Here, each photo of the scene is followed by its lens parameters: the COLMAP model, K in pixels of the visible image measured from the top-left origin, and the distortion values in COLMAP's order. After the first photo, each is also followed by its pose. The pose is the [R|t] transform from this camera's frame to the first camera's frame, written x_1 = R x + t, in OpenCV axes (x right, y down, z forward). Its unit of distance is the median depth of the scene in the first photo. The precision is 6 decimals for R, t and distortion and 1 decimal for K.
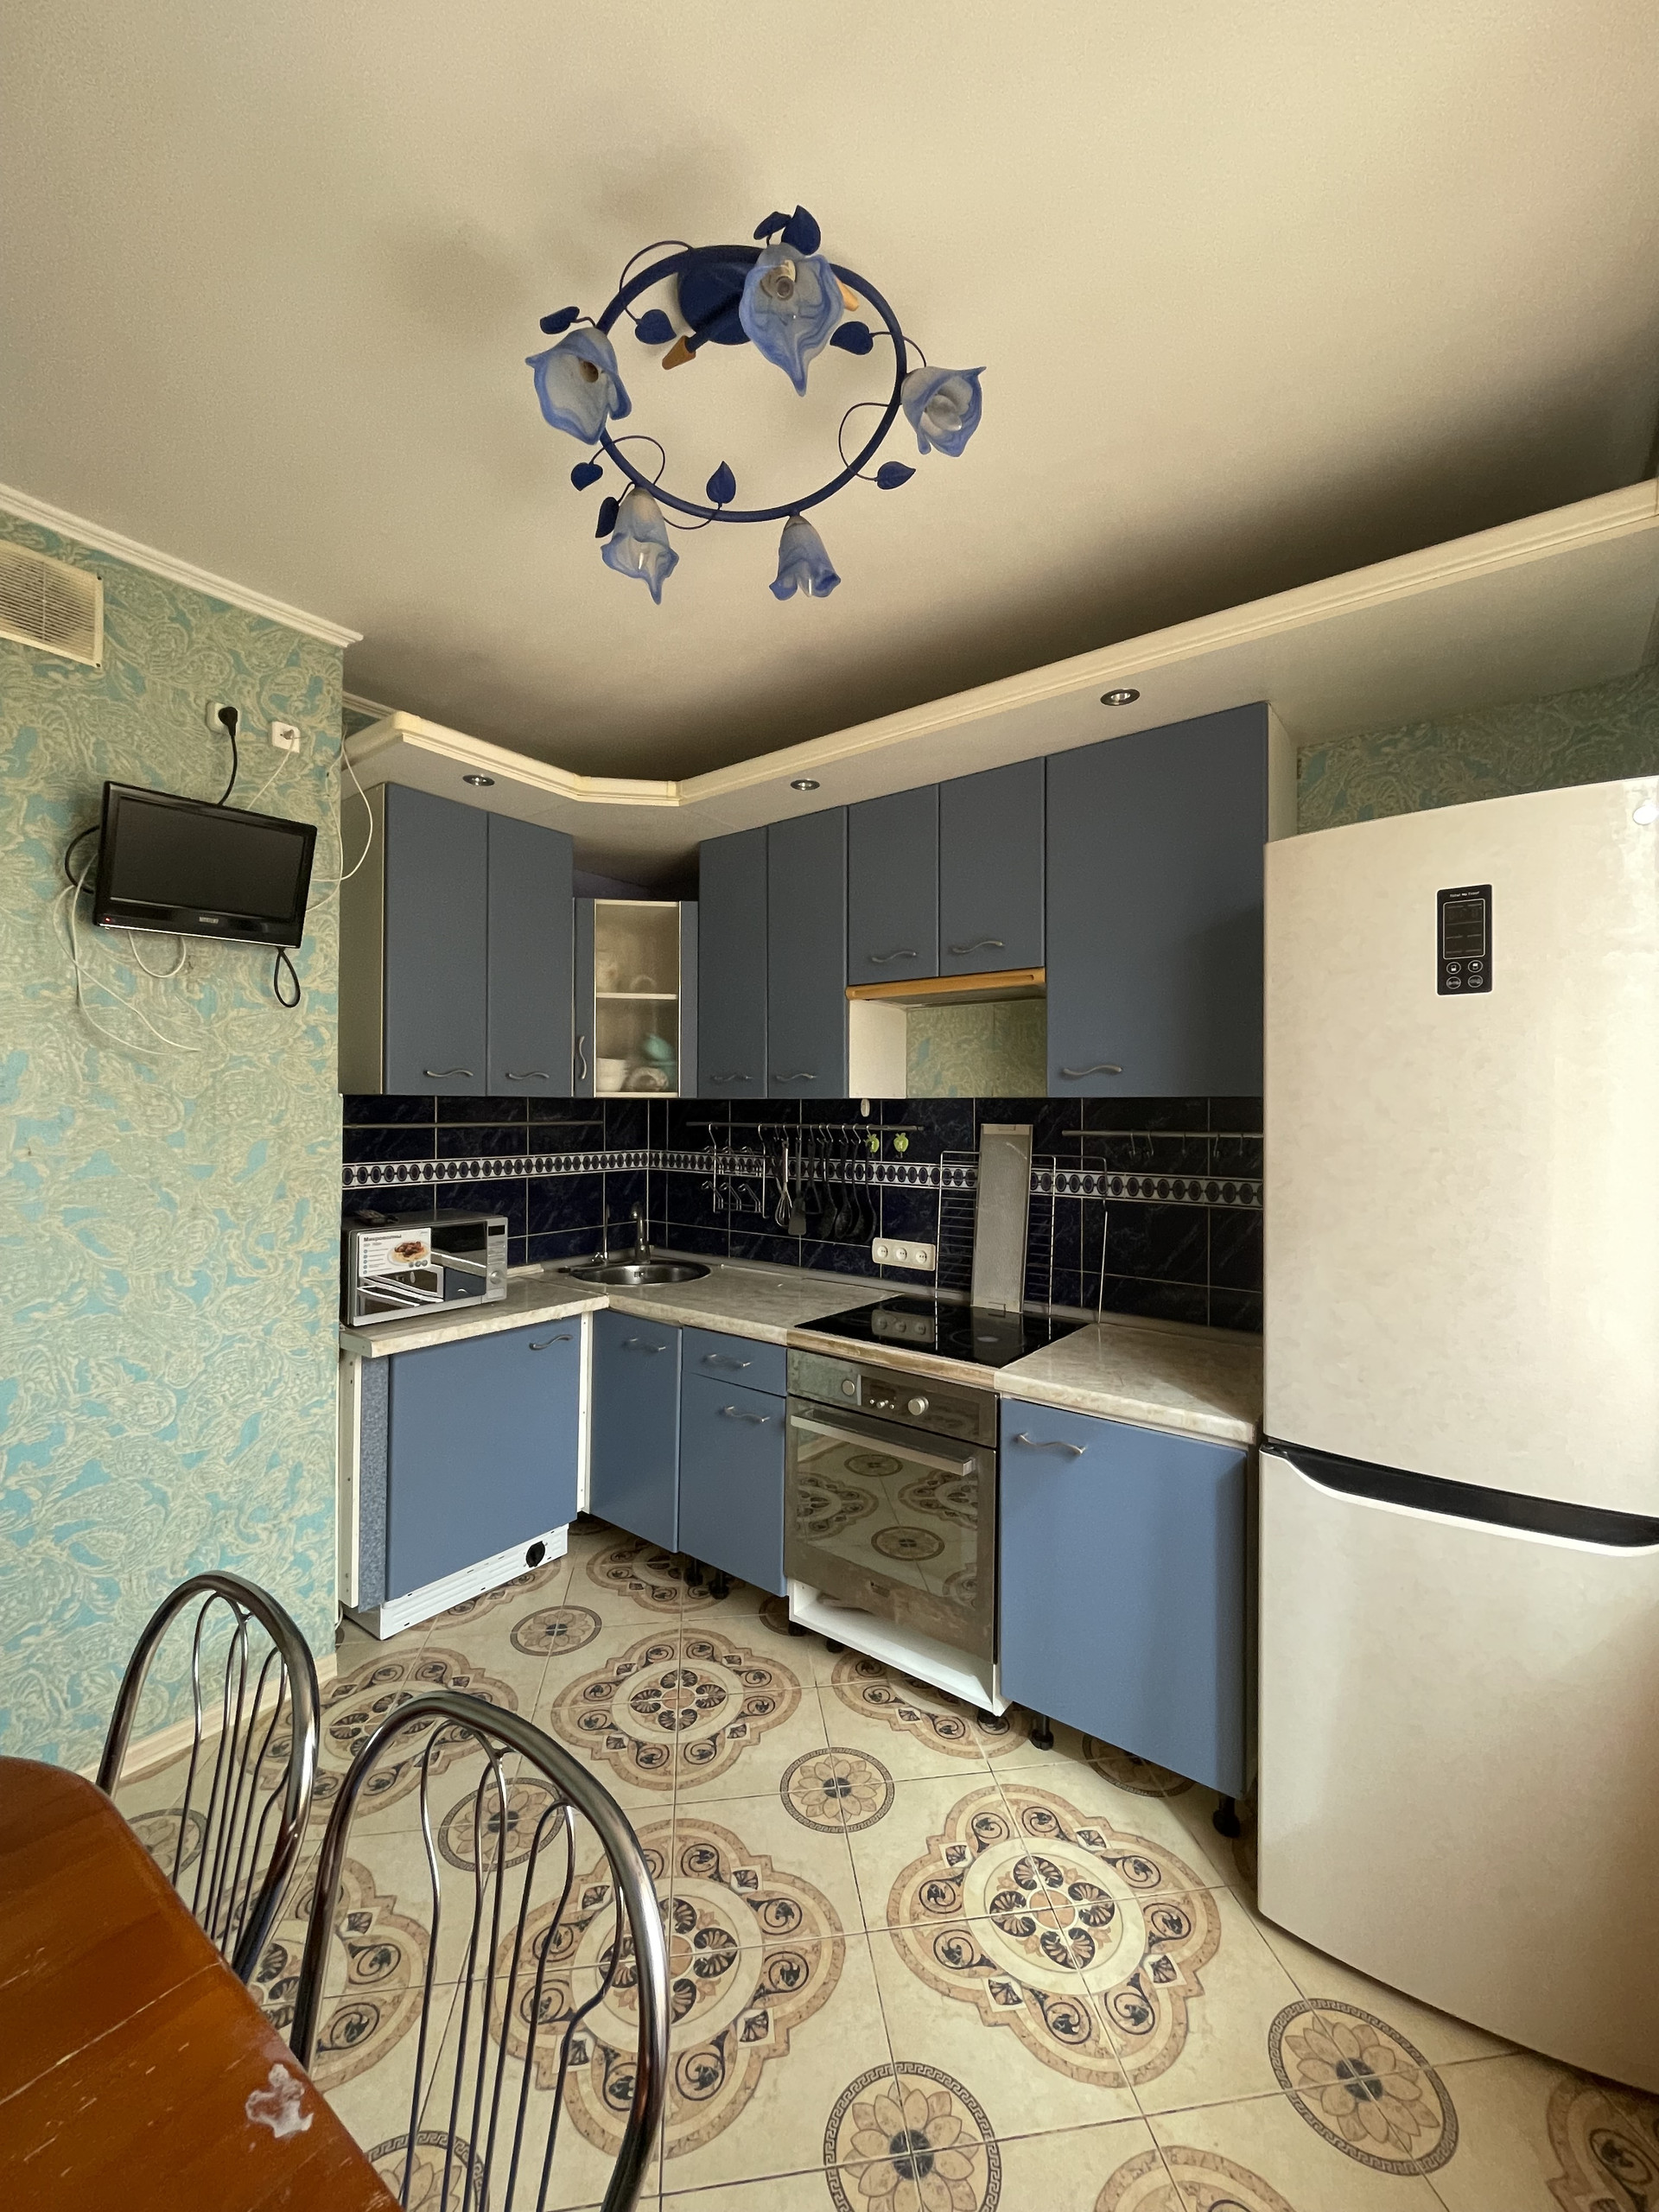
lens RADIAL K [[903.9, 0, 831.0], [0, 903.9, 1107.3], [0, 0, 1]] dist [-0.001044, -0.000004]
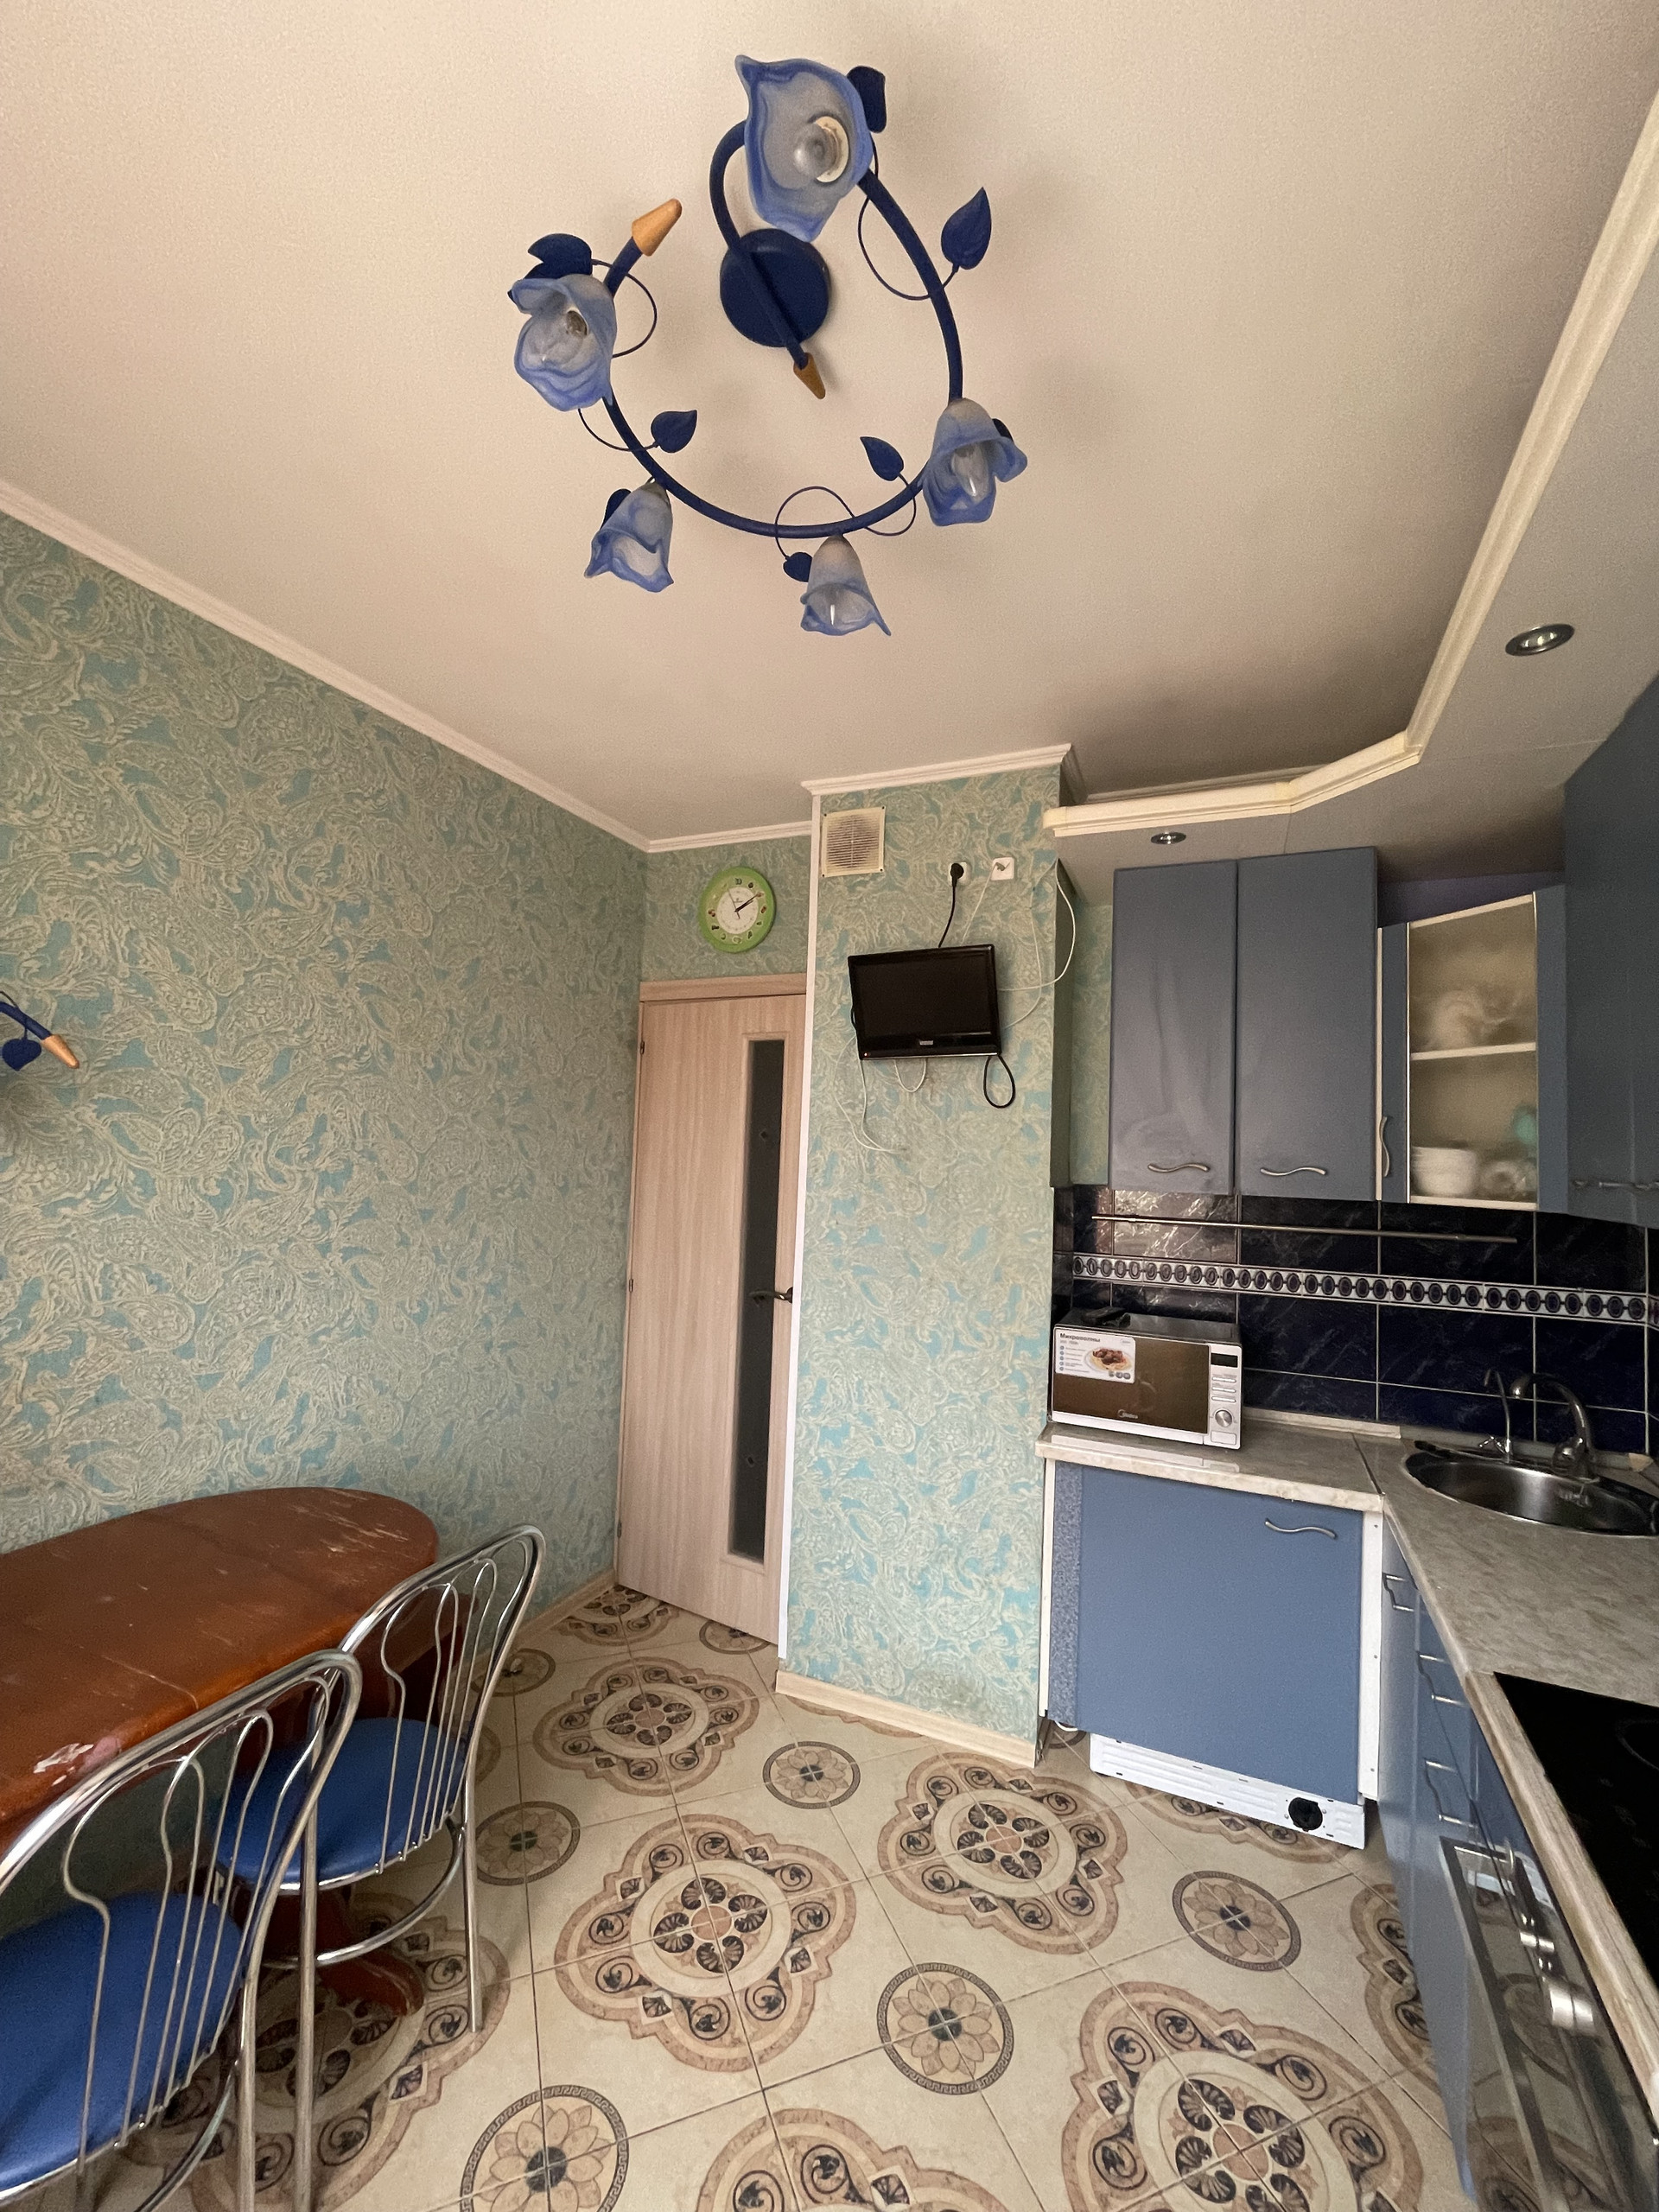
lens RADIAL K [[903.9, 0, 831.0], [0, 903.9, 1107.3], [0, 0, 1]] dist [-0.001044, -0.000004]
pose [[0.229454, -0.045221, -0.972268, 0.412920], [-0.029840, 0.998124, -0.053466, -0.044534], [0.972862, 0.041281, 0.227674, 0.525534]]
